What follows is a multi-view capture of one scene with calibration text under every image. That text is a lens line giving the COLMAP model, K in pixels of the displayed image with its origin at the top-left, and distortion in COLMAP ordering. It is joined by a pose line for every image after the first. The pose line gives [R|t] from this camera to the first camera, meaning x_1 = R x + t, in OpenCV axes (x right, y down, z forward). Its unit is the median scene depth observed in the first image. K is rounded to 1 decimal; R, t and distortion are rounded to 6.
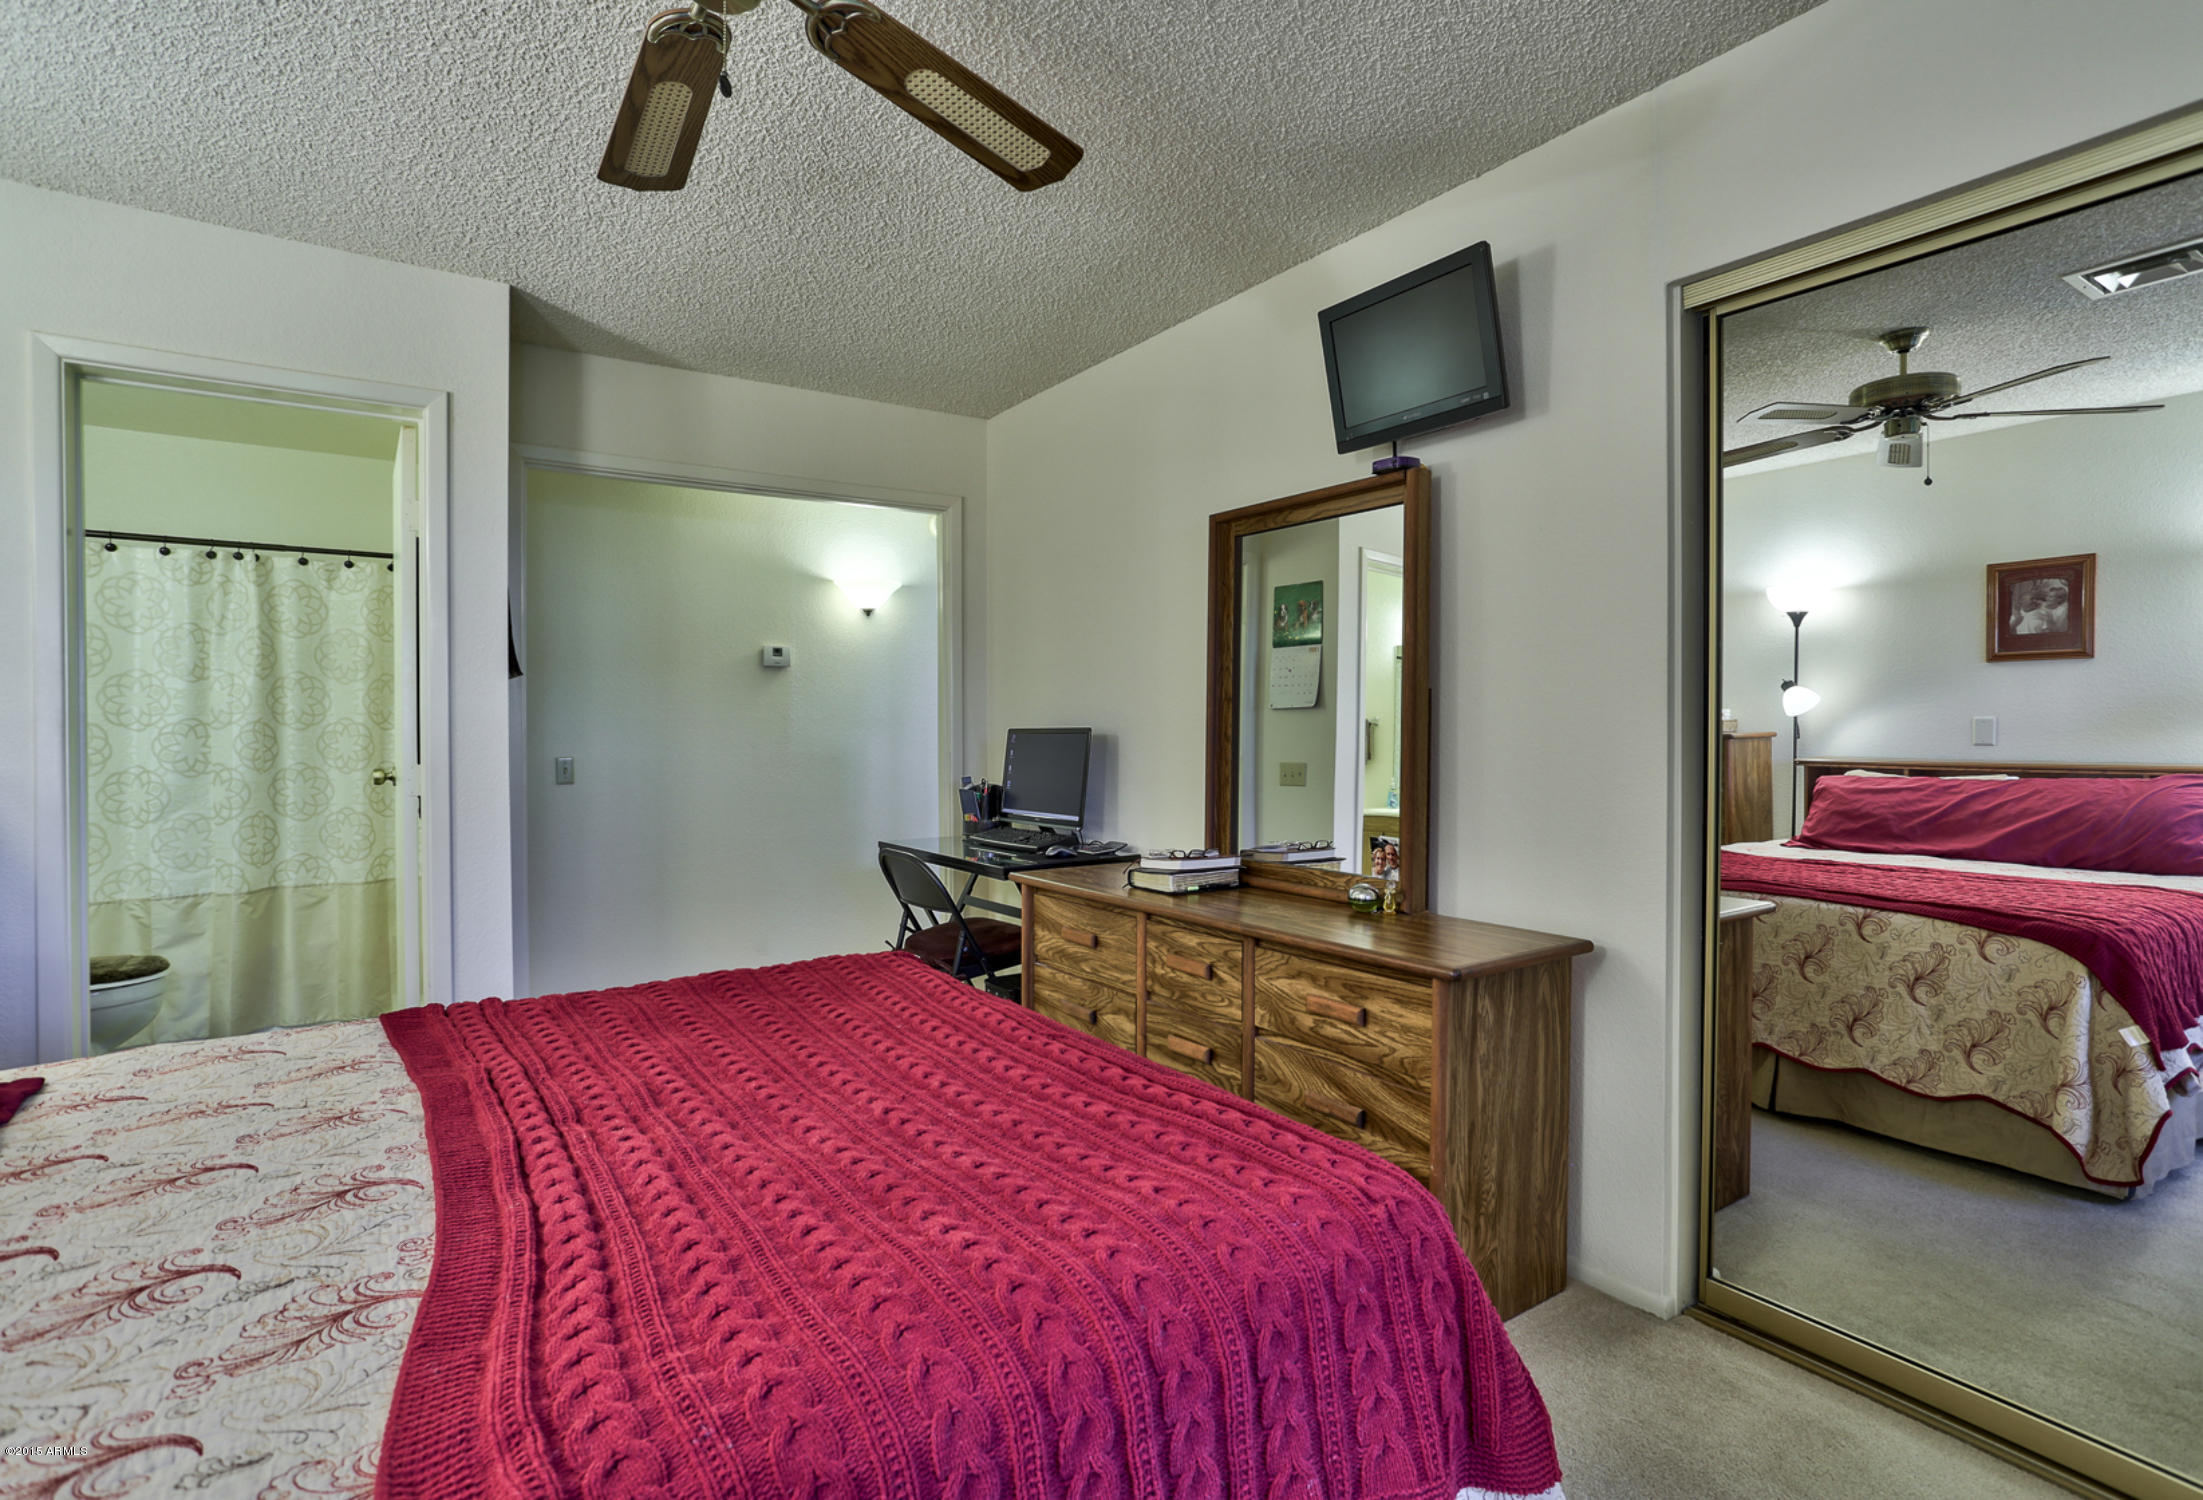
lens RADIAL K [[1020.8, 0, 1087.6], [0, 1020.8, 741.7], [0, 0, 1]] dist [-0.009632, 0.003808]
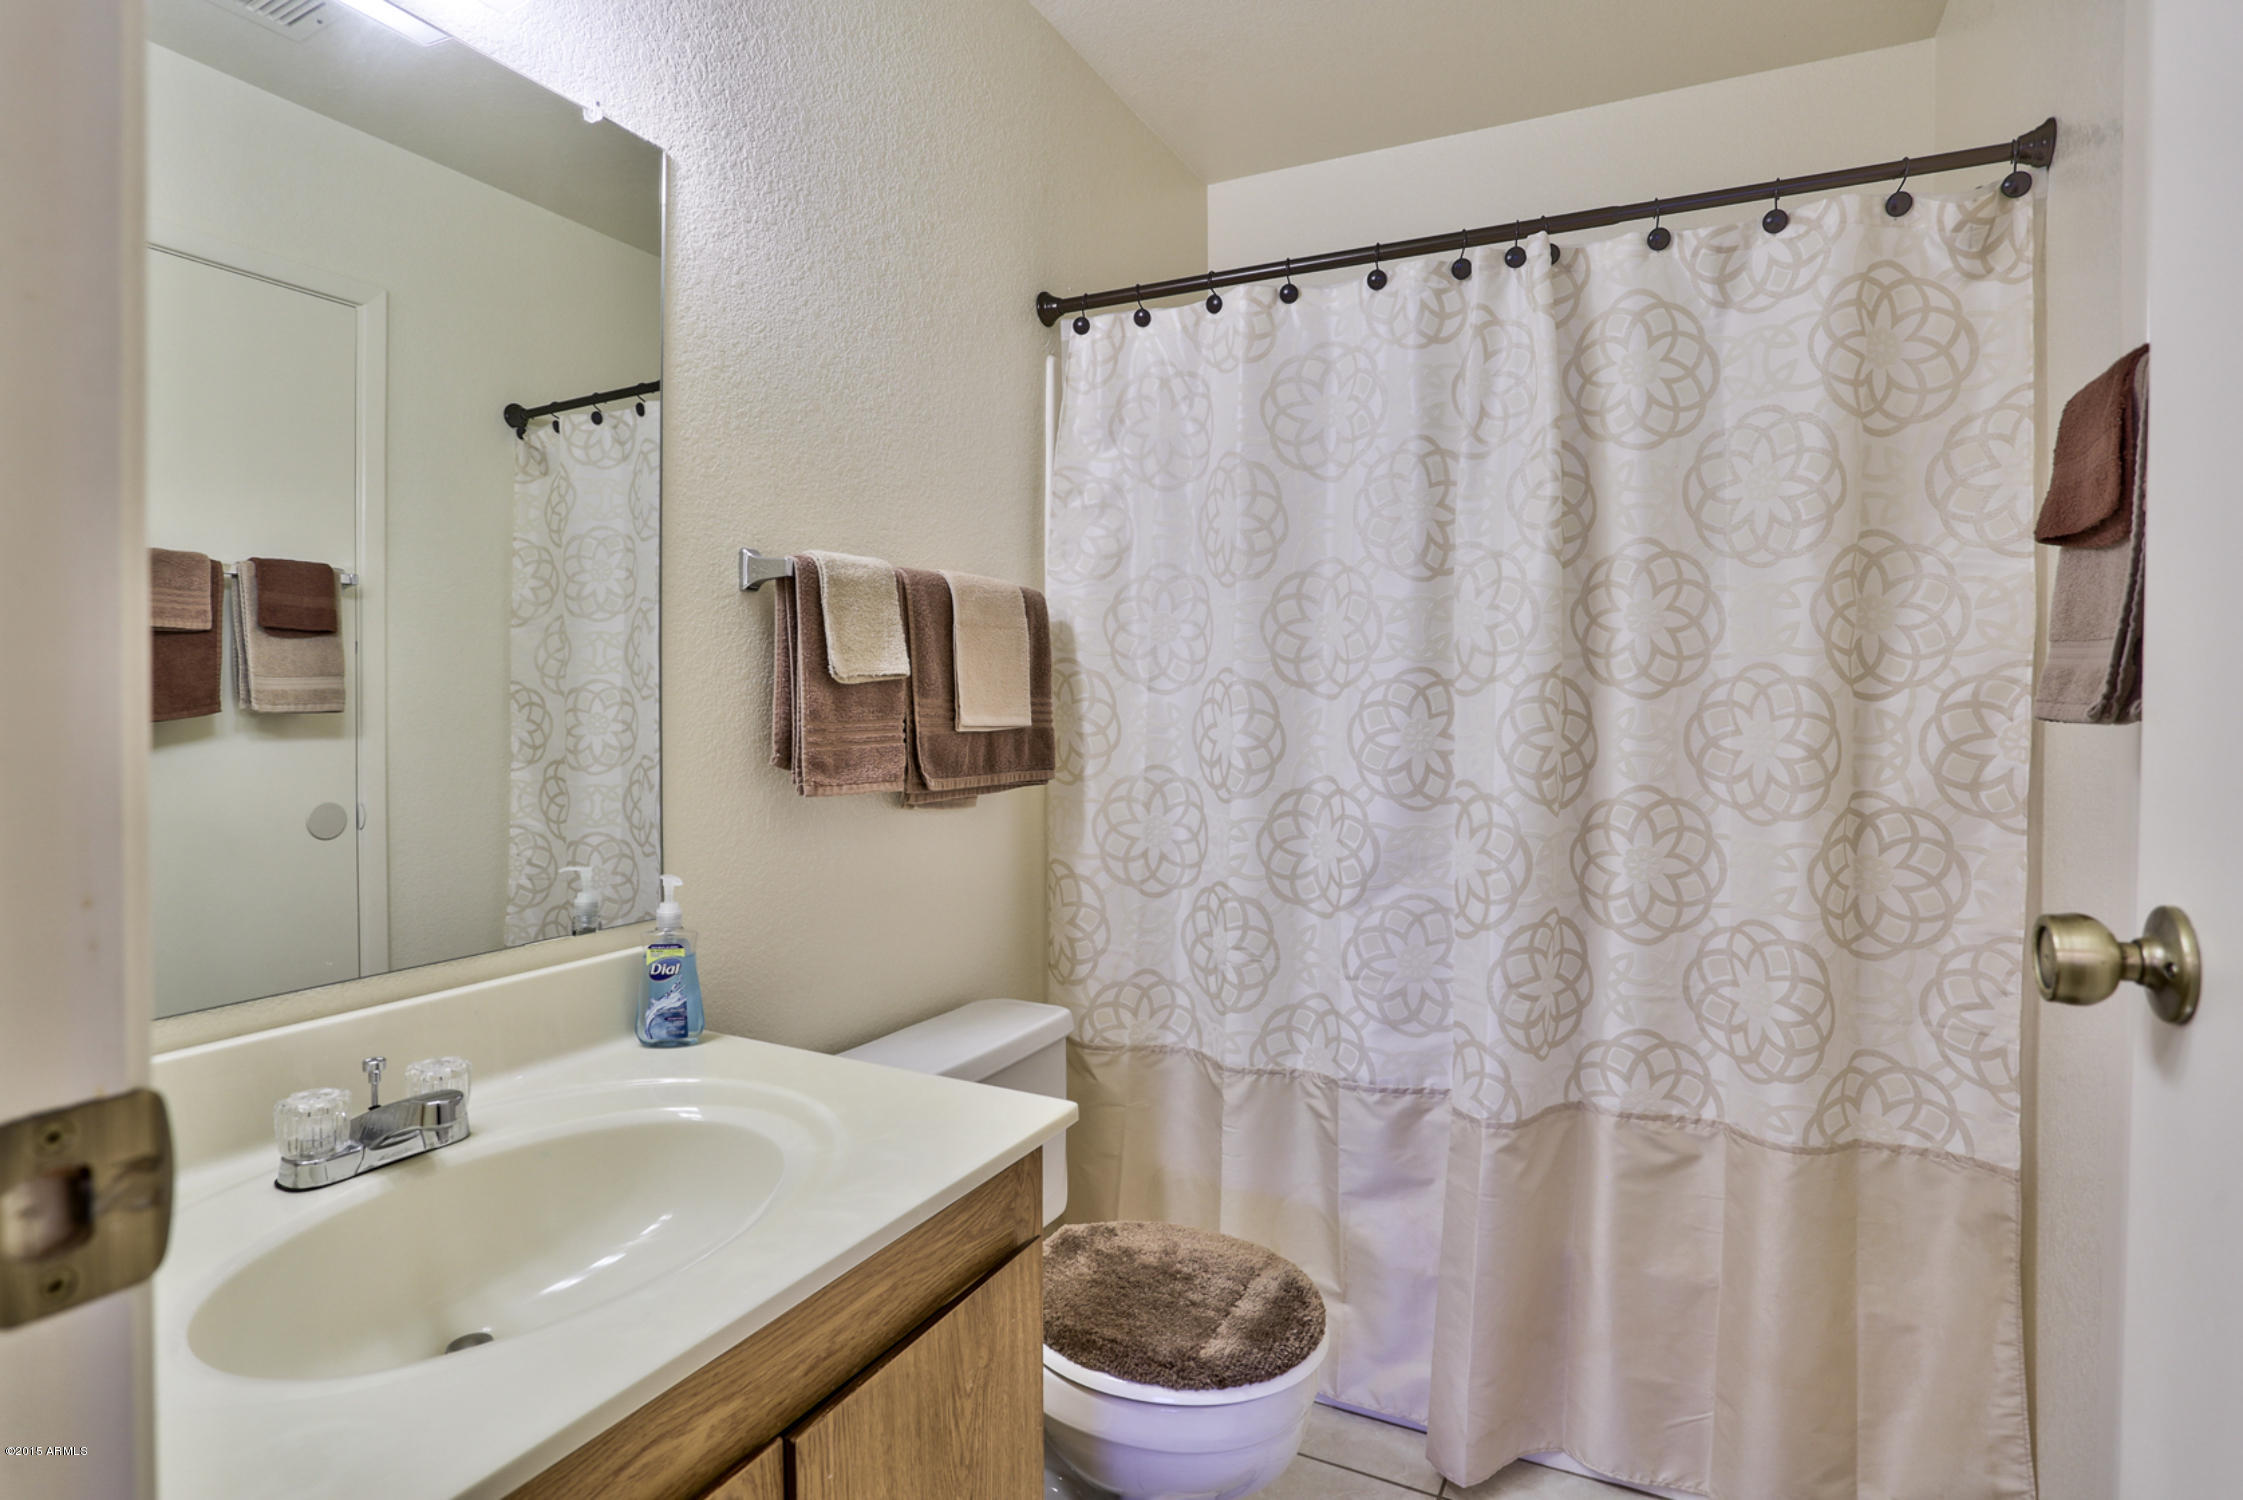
lens RADIAL K [[1091.3, 0, 1123.3], [0, 1091.3, 710.6], [0, 0, 1]] dist [-0.044098, 0.016381]
pose [[0.464461, 0.009801, -0.885540, -0.540489], [-0.020033, 0.999799, 0.000559, -0.003623], [0.885367, 0.017480, 0.464564, 0.681058]]
